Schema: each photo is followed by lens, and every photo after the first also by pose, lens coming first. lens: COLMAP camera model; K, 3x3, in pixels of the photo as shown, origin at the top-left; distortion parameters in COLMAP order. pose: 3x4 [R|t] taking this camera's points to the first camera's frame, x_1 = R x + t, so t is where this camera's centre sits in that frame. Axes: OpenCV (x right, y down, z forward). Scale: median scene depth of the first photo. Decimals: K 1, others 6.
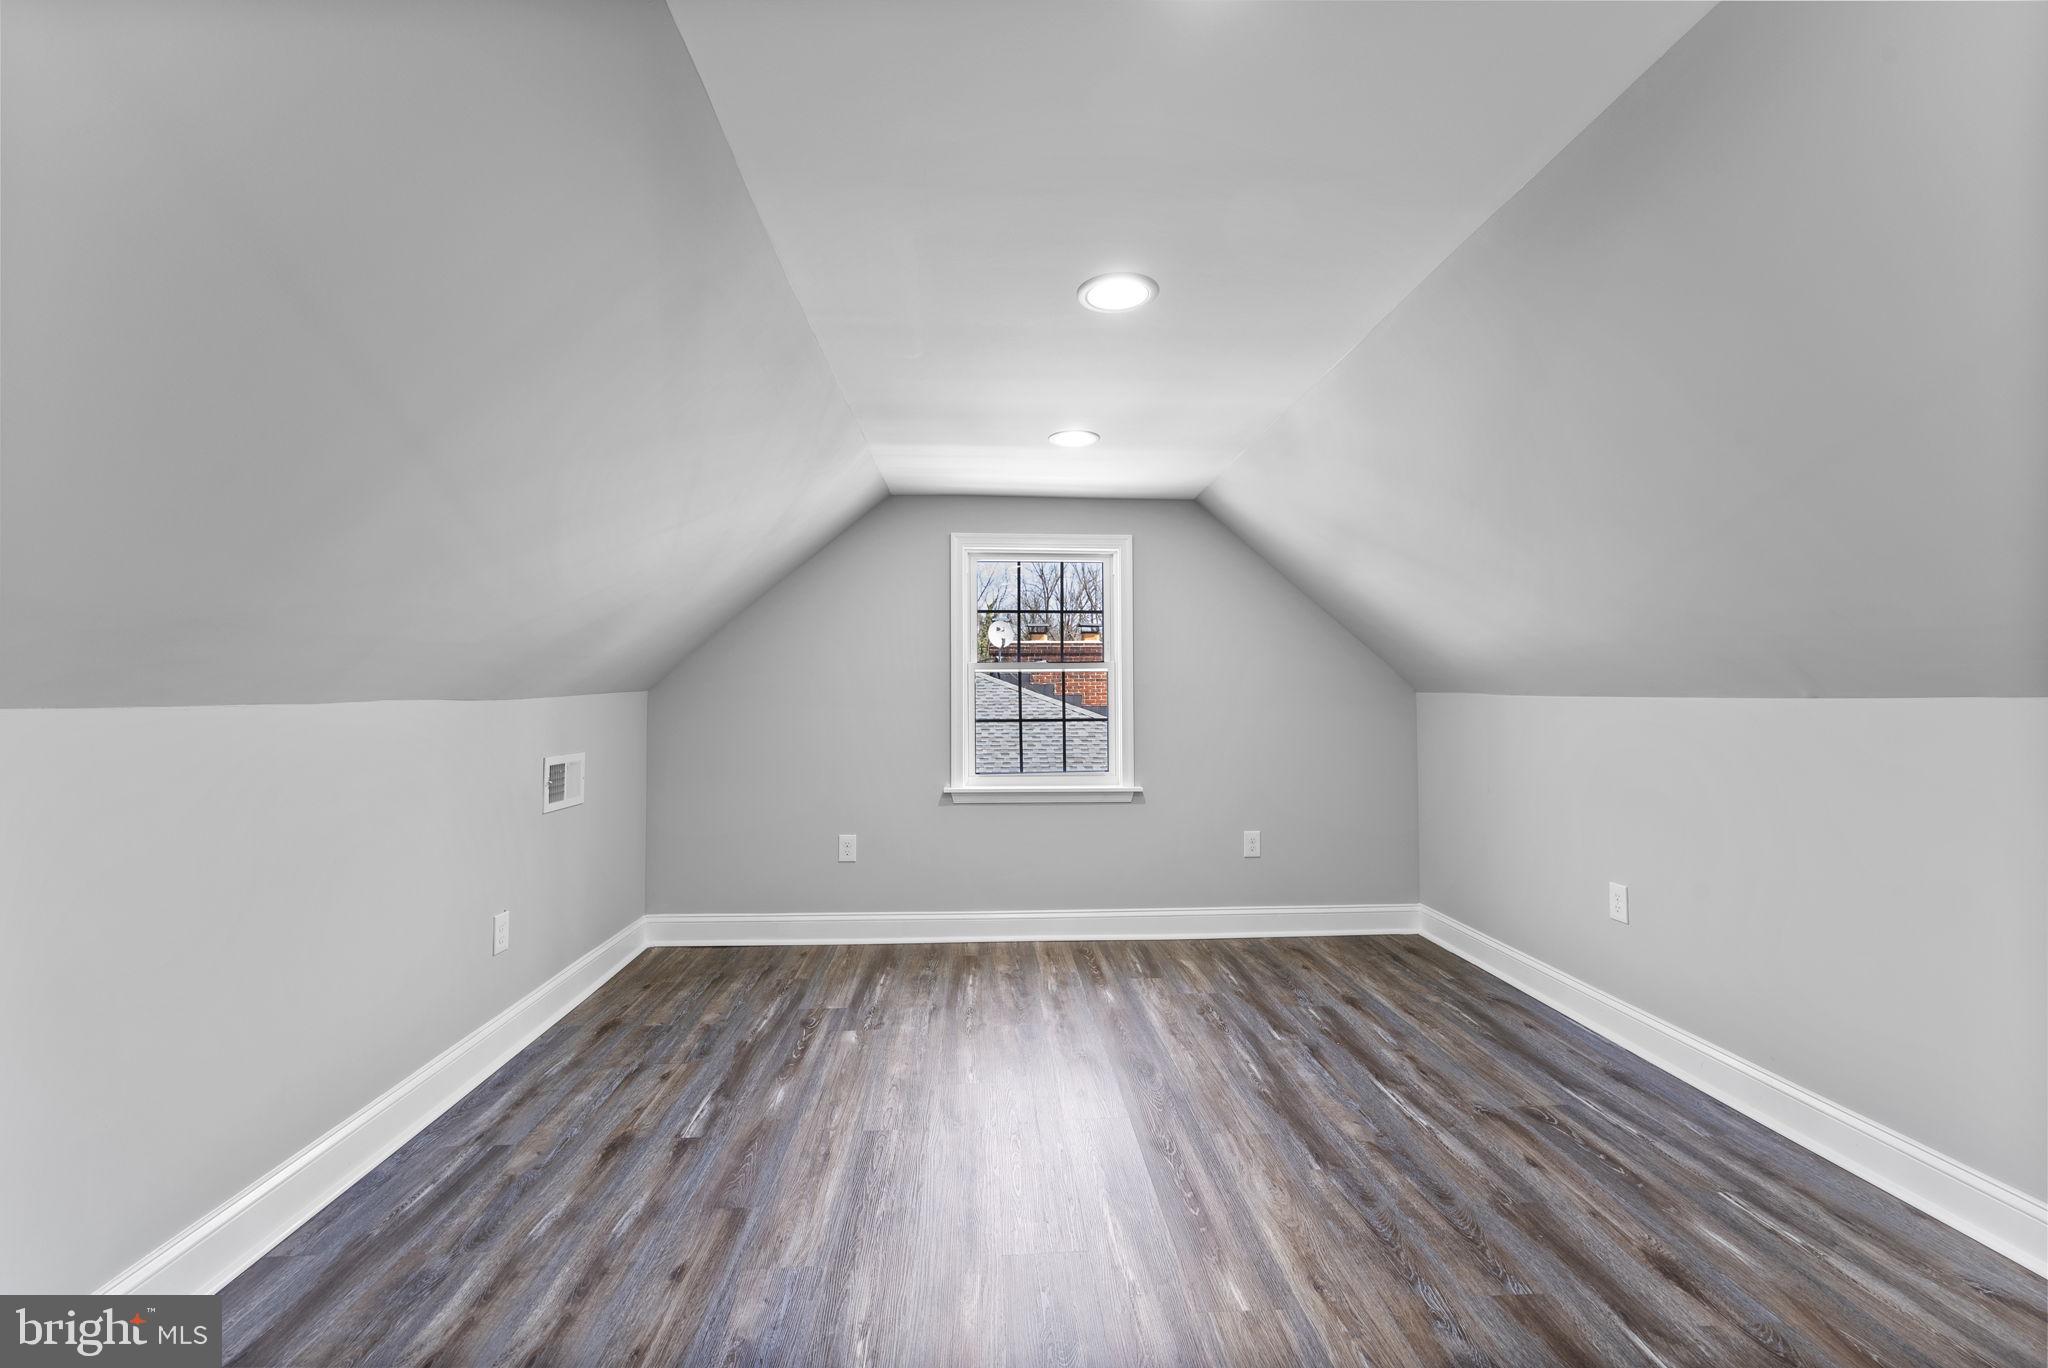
lens RADIAL K [[836.8, 0, 1025.3], [0, 836.8, 693.0], [0, 0, 1]] dist [0.001680, -0.000182]
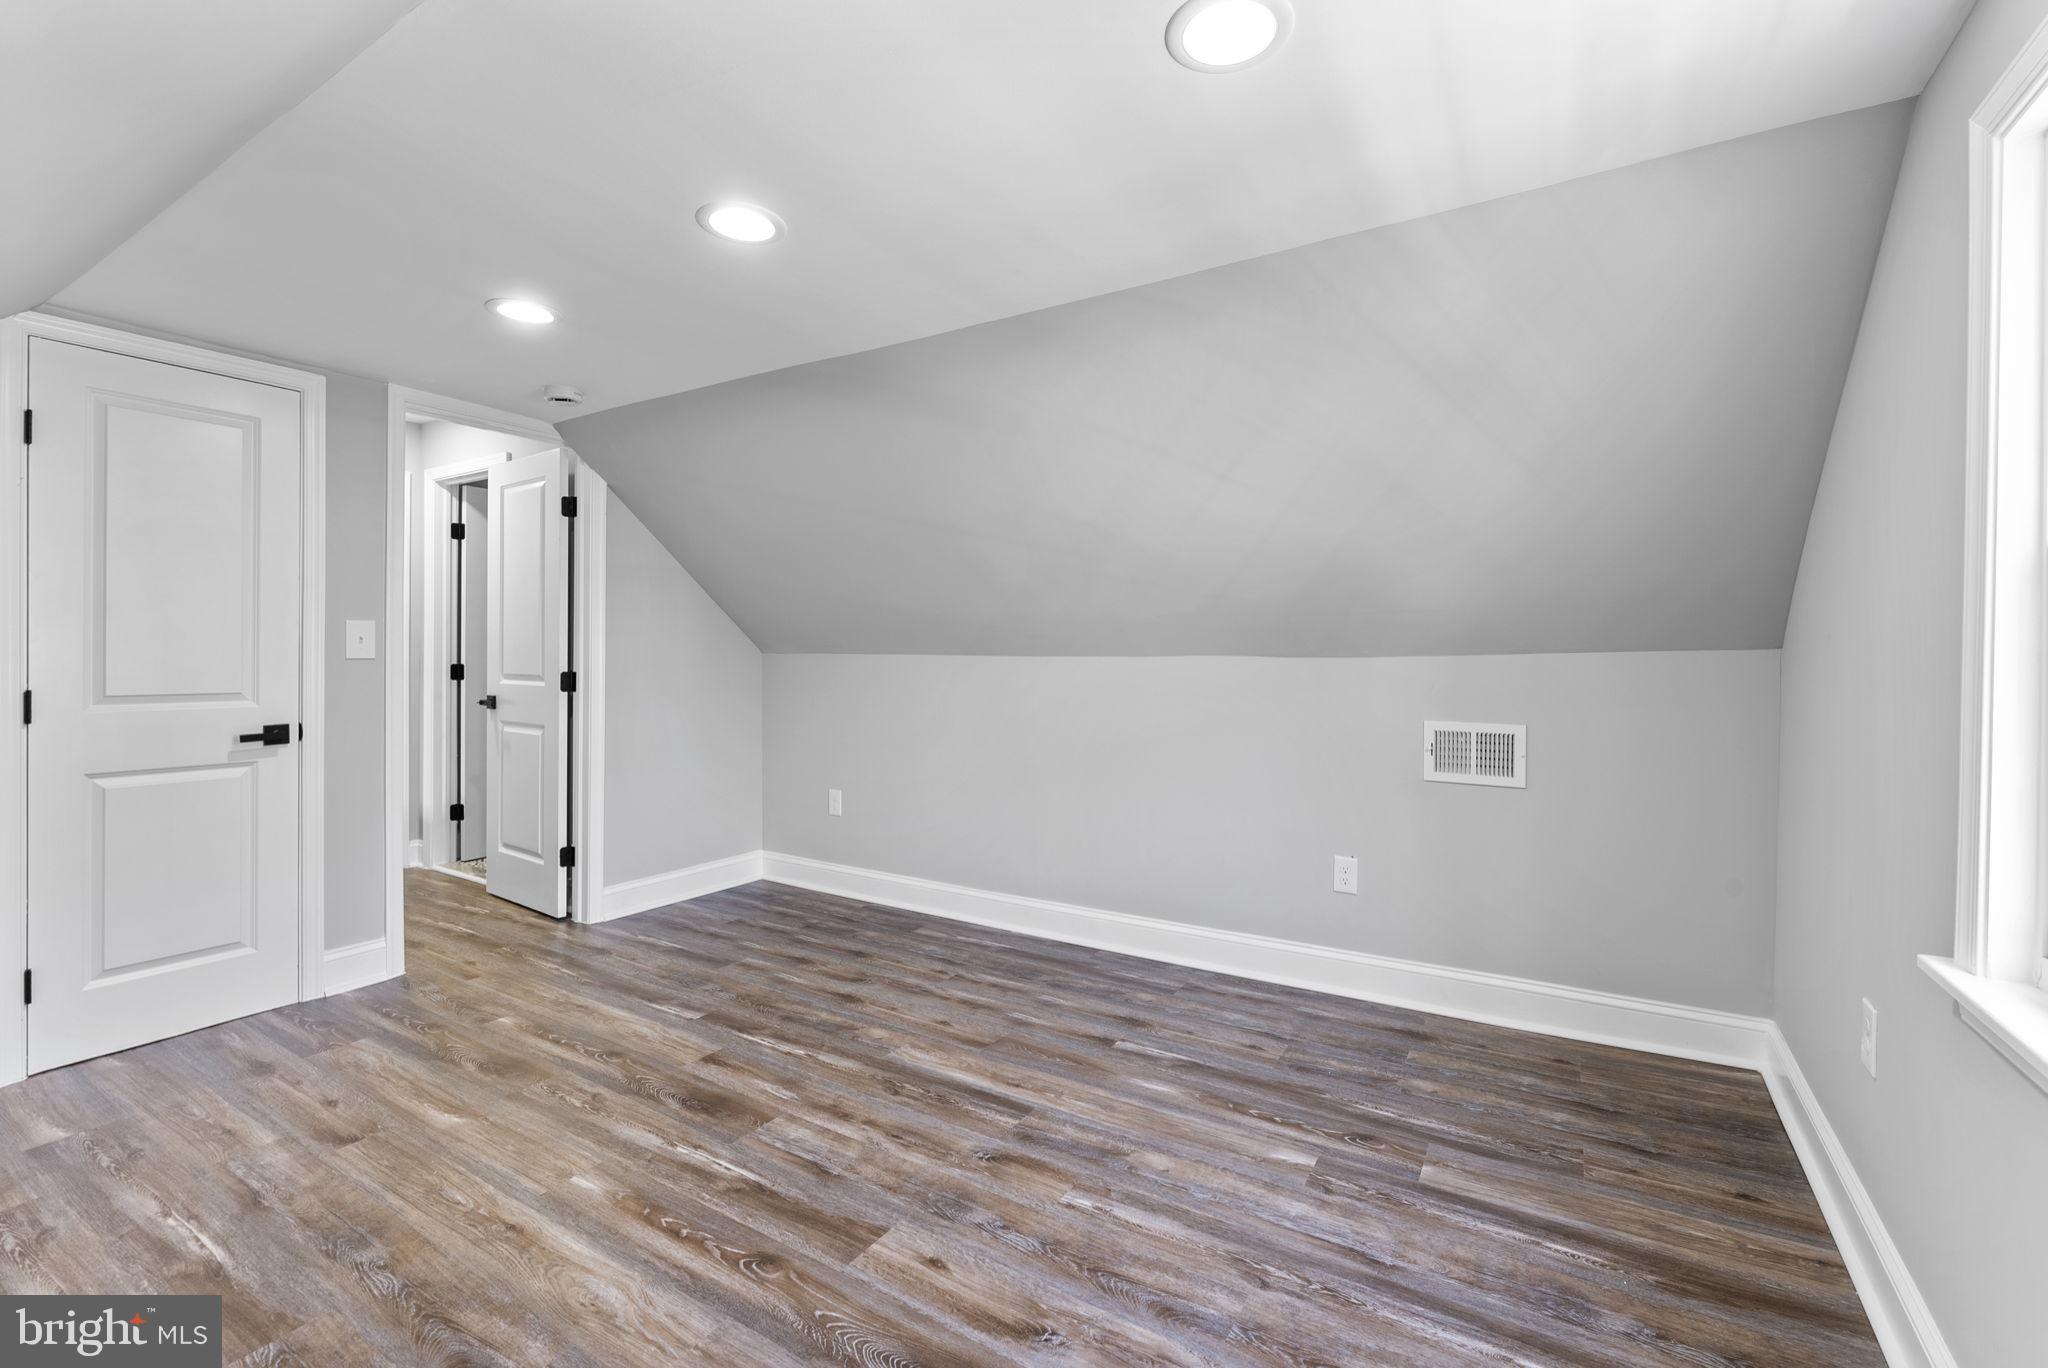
lens RADIAL K [[898.0, 0, 1025.1], [0, 898.0, 666.1], [0, 0, 1]] dist [0.004408, 0.000538]
pose [[-0.583195, 0.013406, -0.812221, 0.629585], [0.000380, 0.999868, 0.016230, 0.001054], [0.812332, 0.009157, -0.583124, 1.555536]]
